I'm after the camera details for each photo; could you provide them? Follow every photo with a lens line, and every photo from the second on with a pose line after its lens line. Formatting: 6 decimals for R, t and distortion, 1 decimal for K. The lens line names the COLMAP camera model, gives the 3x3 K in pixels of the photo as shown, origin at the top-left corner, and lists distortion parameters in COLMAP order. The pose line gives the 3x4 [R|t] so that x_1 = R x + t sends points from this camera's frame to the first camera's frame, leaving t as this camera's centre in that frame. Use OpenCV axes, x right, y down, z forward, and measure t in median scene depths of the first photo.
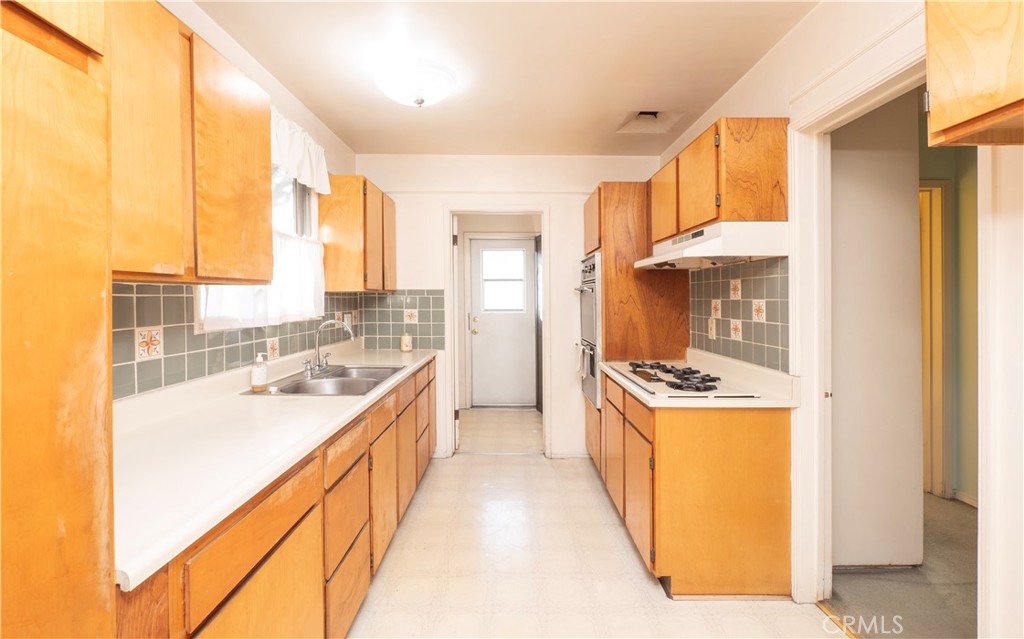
lens RADIAL K [[422.7, 0, 510.7], [0, 422.7, 297.9], [0, 0, 1]] dist [0.000356, 0.000073]
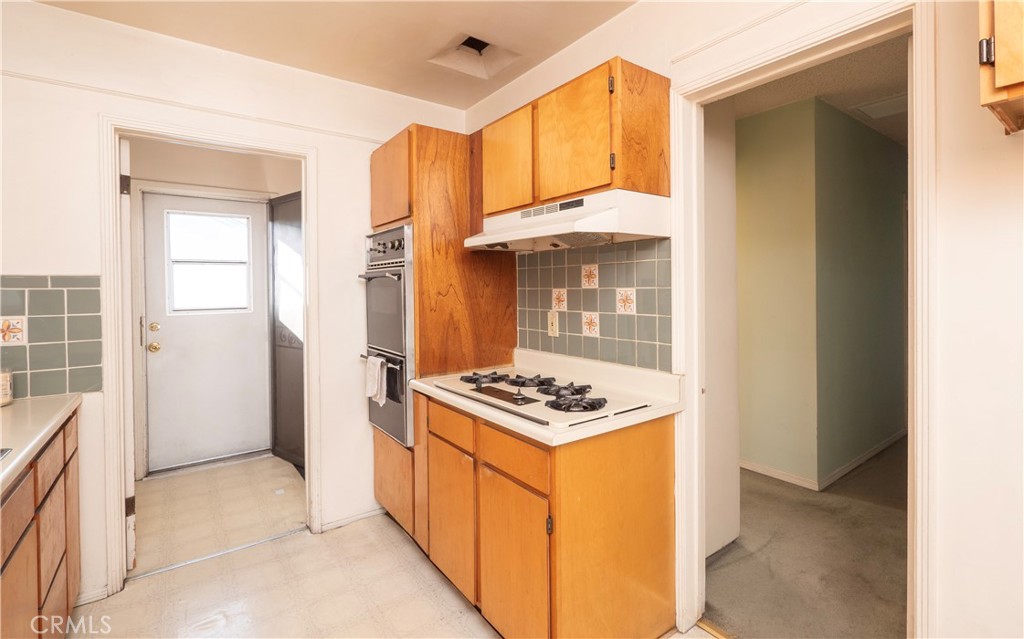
lens RADIAL K [[452.6, 0, 515.9], [0, 452.6, 284.4], [0, 0, 1]] dist [-0.001754, -0.000208]
pose [[0.795010, -0.006253, 0.606564, -0.111601], [0.010797, 0.999934, -0.003843, -0.001732], [-0.606500, 0.009604, 0.795026, 0.312748]]
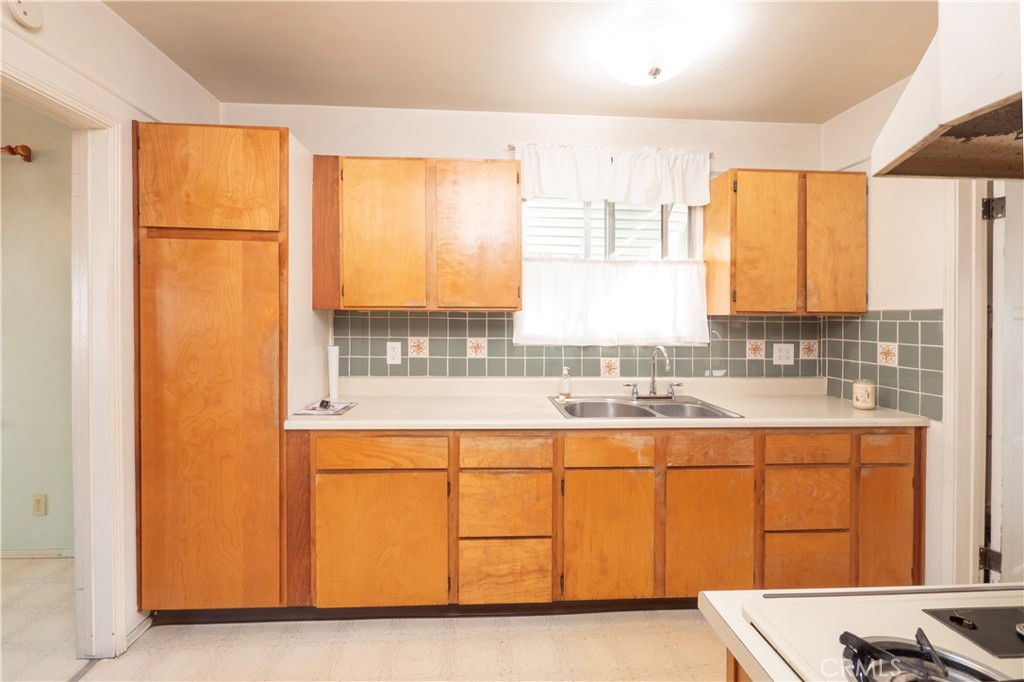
lens RADIAL K [[447.5, 0, 513.4], [0, 447.5, 326.1], [0, 0, 1]] dist [-0.000328, -0.000084]
pose [[0.069777, 0.016591, -0.997425, 0.471585], [-0.008250, 0.999837, 0.016054, -0.003511], [0.997529, 0.007108, 0.069903, 0.532451]]
